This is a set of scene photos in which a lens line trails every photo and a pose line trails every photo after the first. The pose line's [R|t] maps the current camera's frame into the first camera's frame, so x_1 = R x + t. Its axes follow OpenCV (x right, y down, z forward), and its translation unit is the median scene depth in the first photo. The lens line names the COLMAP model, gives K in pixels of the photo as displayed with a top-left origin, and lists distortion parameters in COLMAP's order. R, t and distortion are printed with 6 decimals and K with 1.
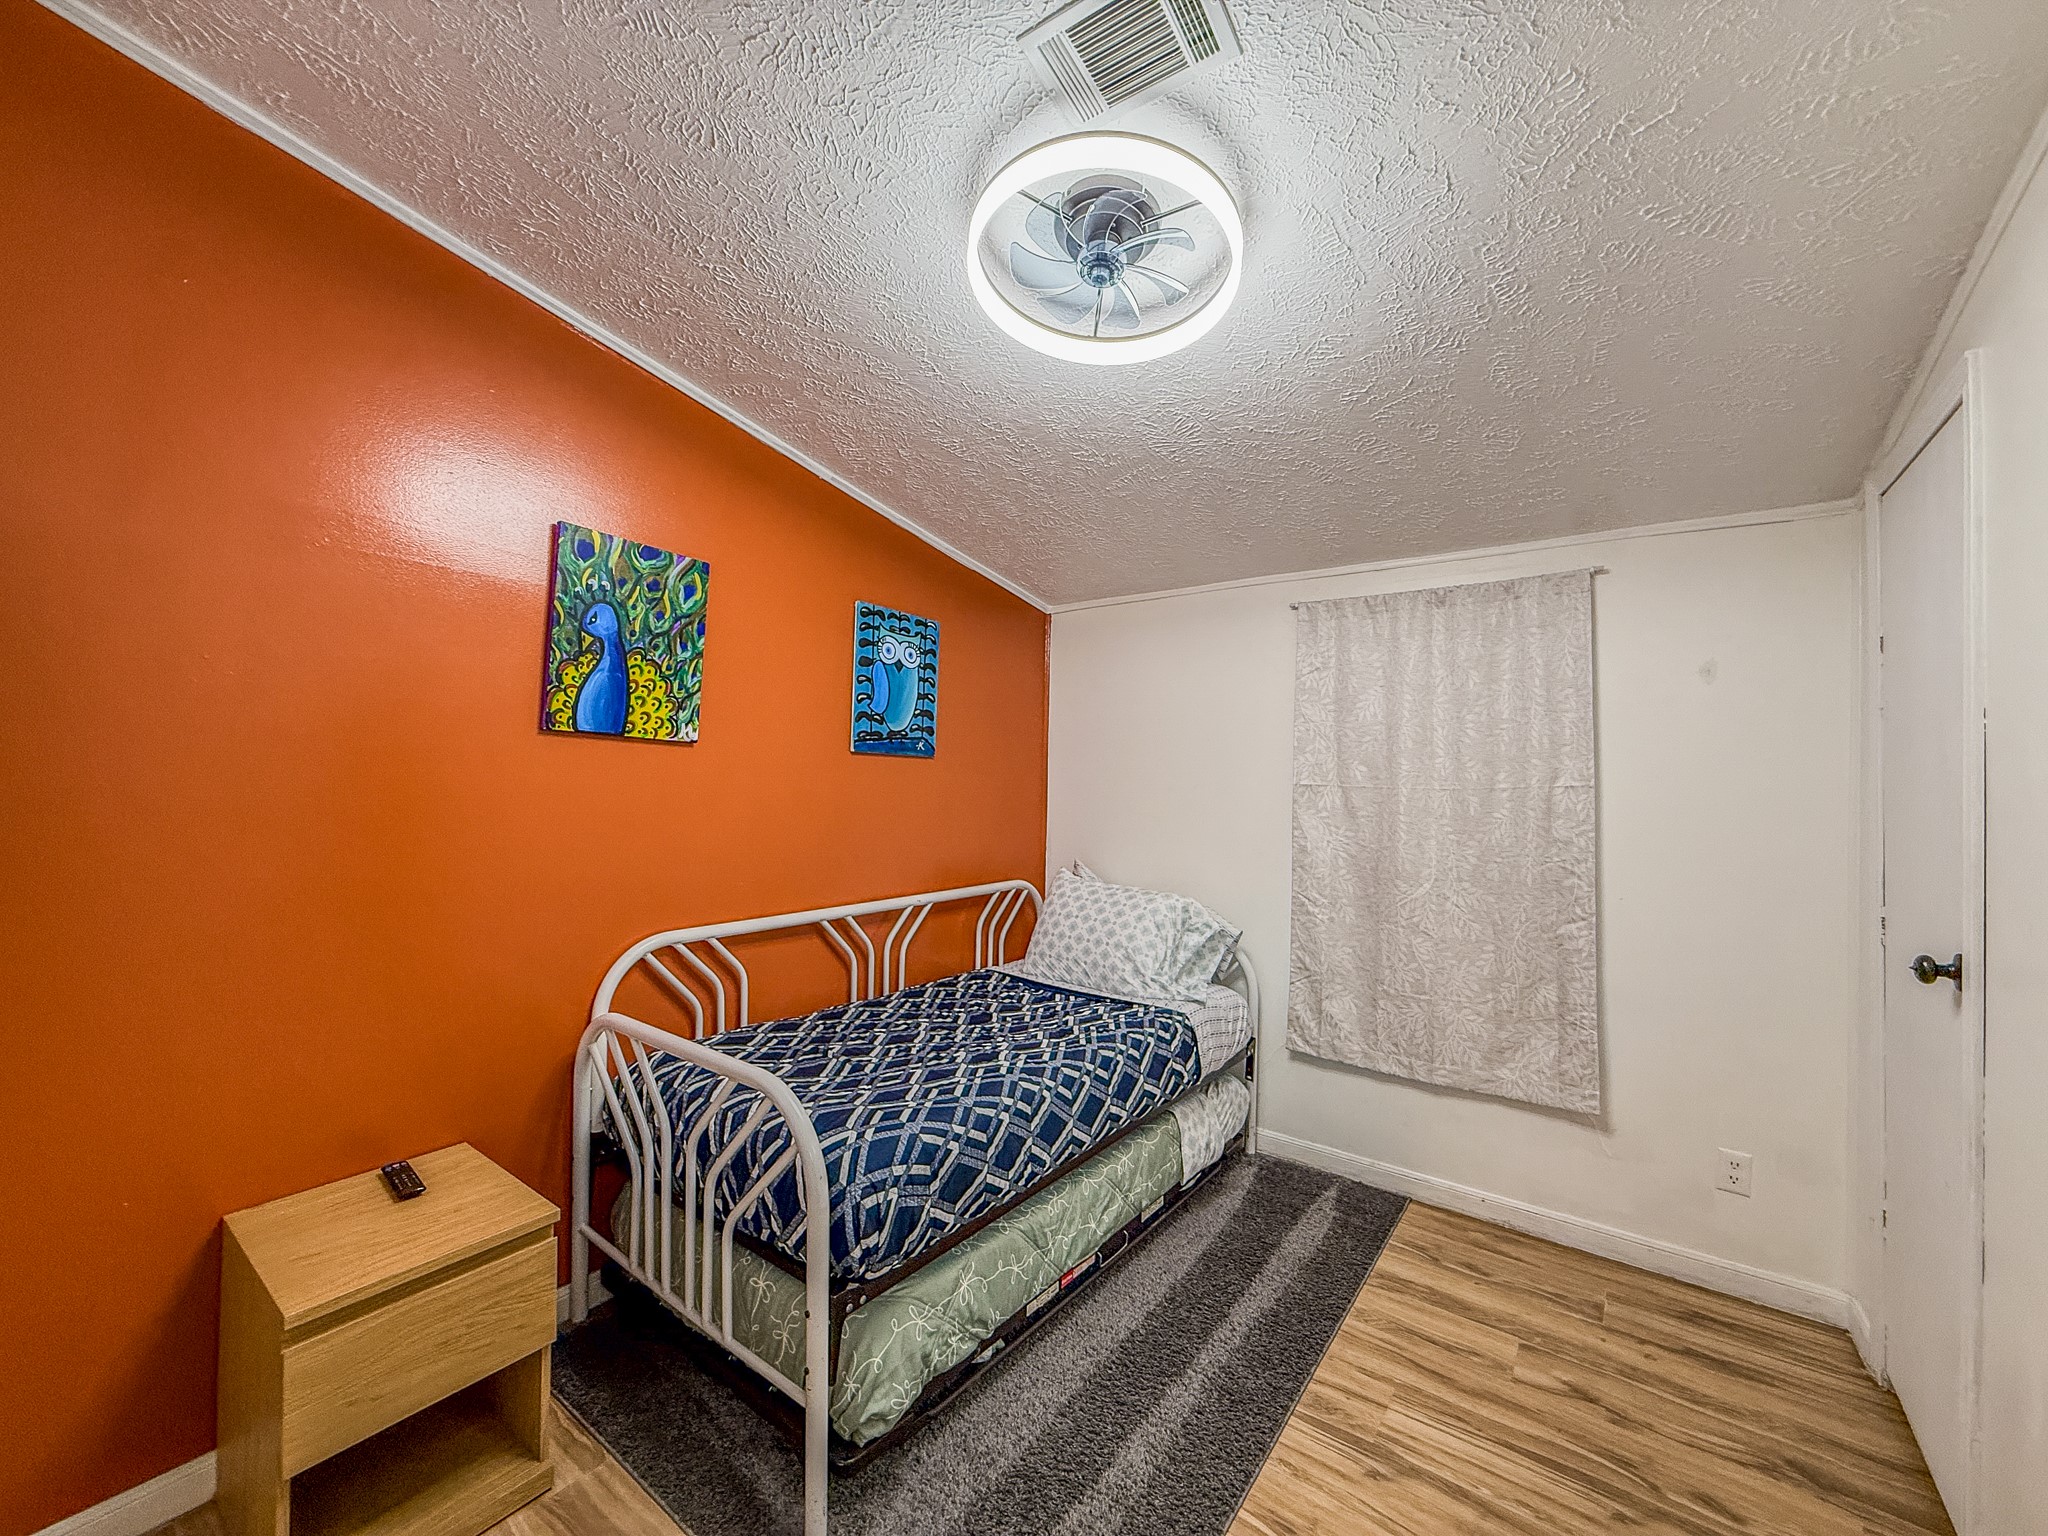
lens RADIAL K [[815.7, 0, 1020.6], [0, 815.7, 767.5], [0, 0, 1]] dist [-0.000163, 0.000133]
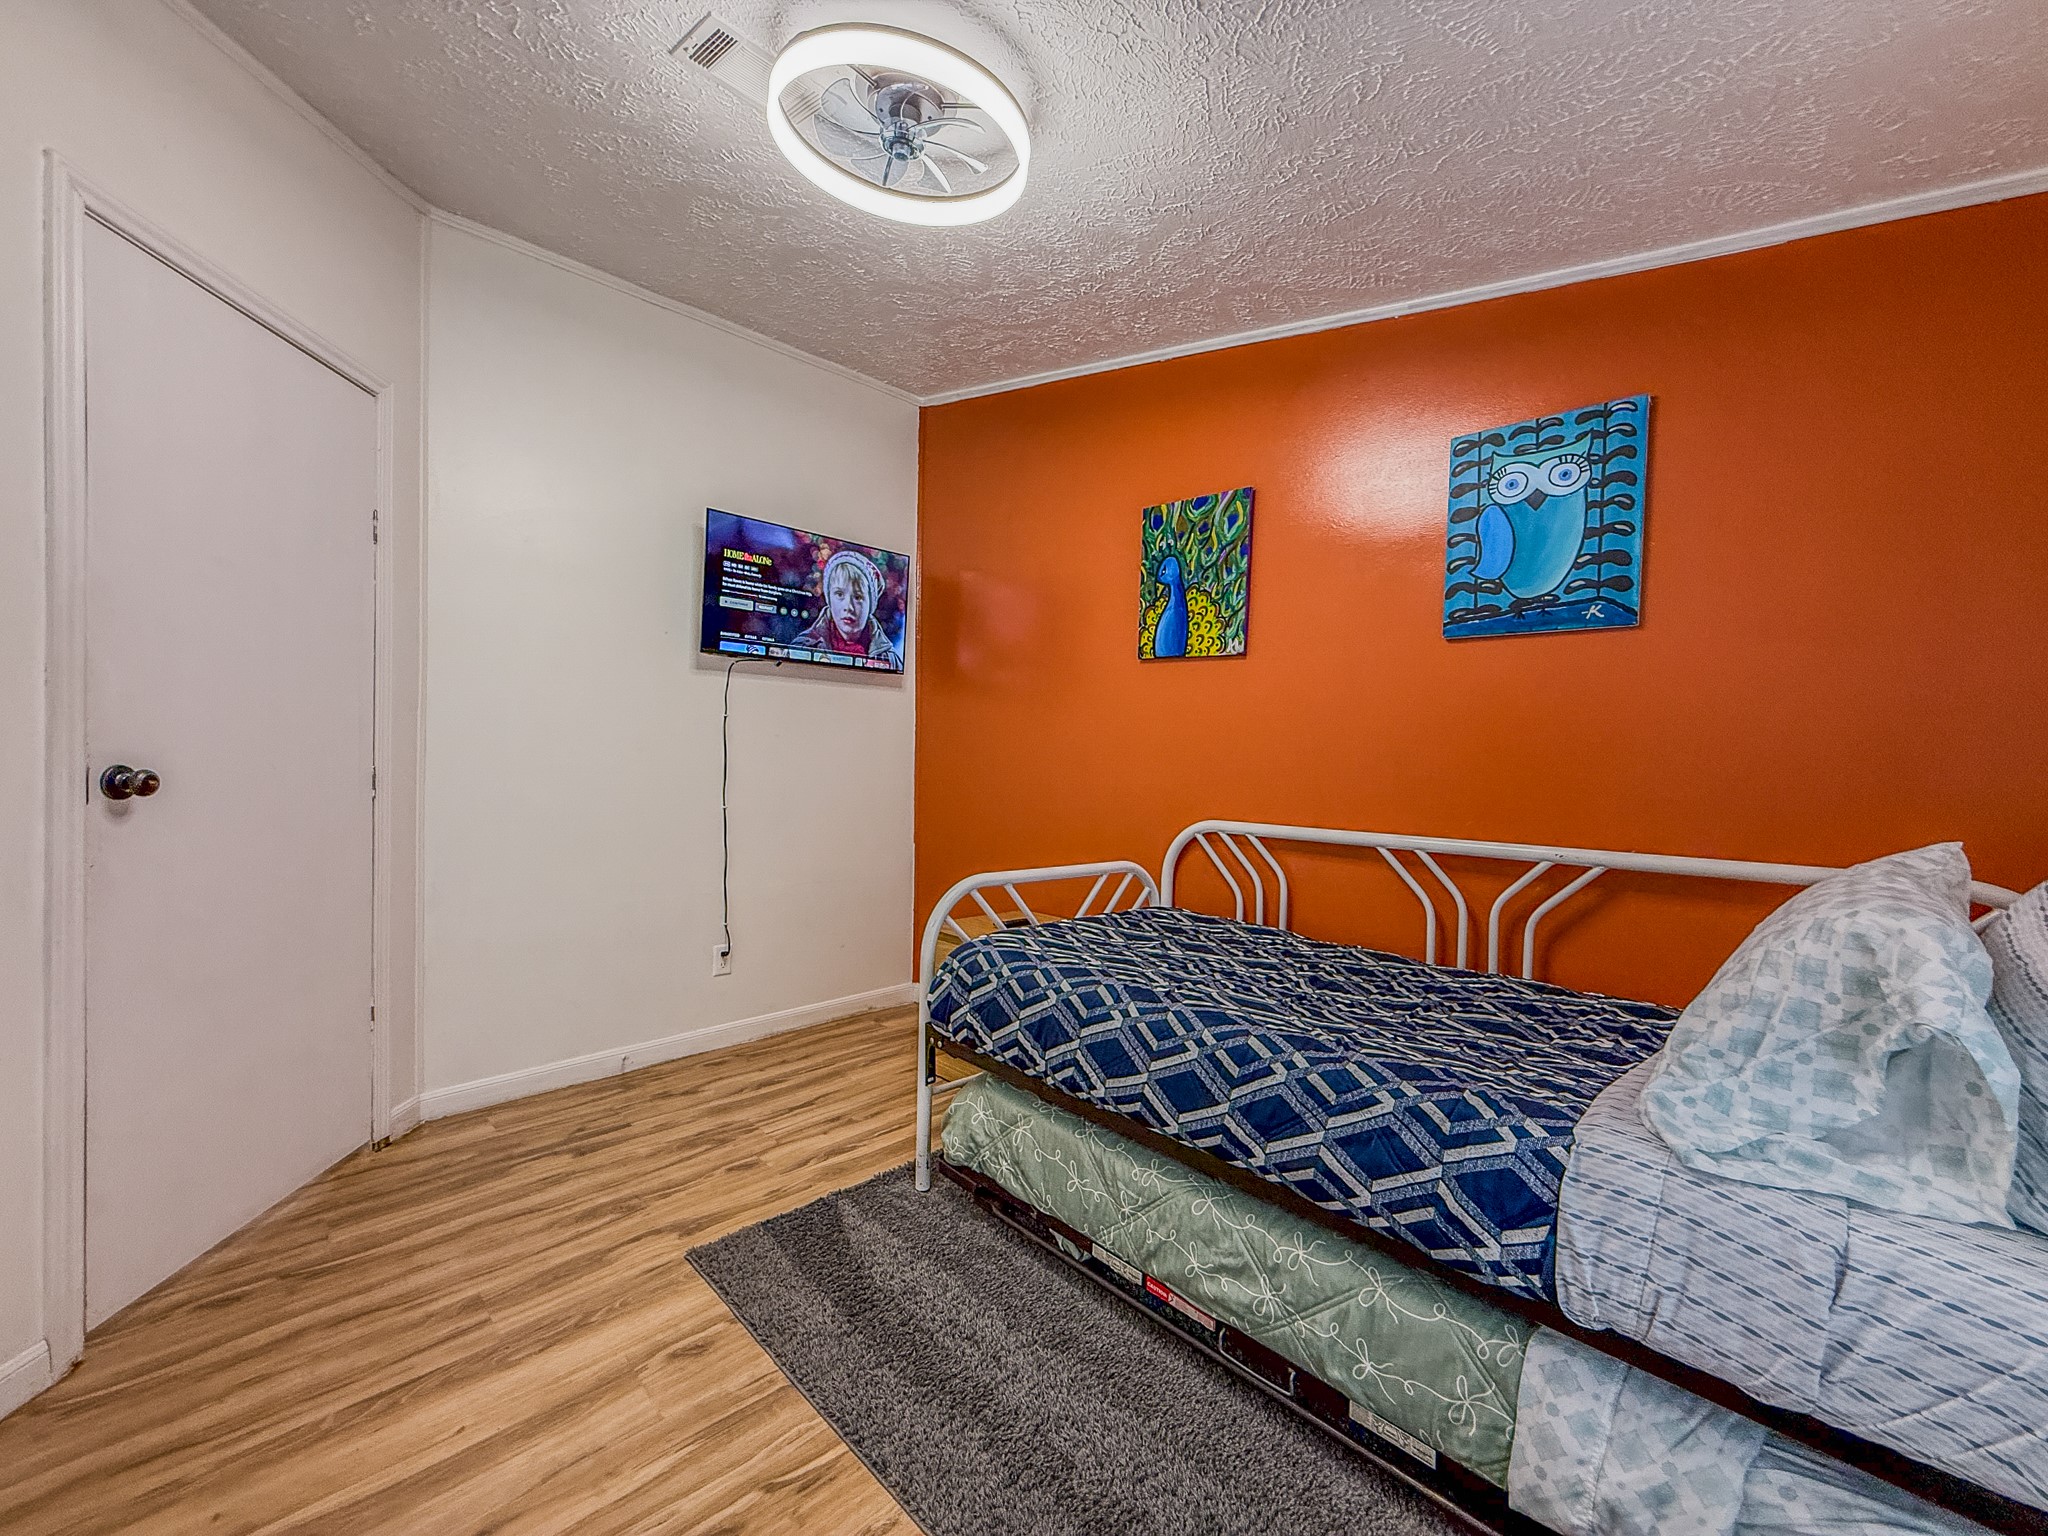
lens RADIAL K [[815.7, 0, 1024.8], [0, 815.7, 773.4], [0, 0, 1]] dist [-0.000163, 0.000133]
pose [[-0.154526, -0.002766, -0.987985, 0.758943], [-0.012724, 0.999919, -0.000810, 0.139294], [0.987907, 0.012446, -0.154548, 0.911728]]
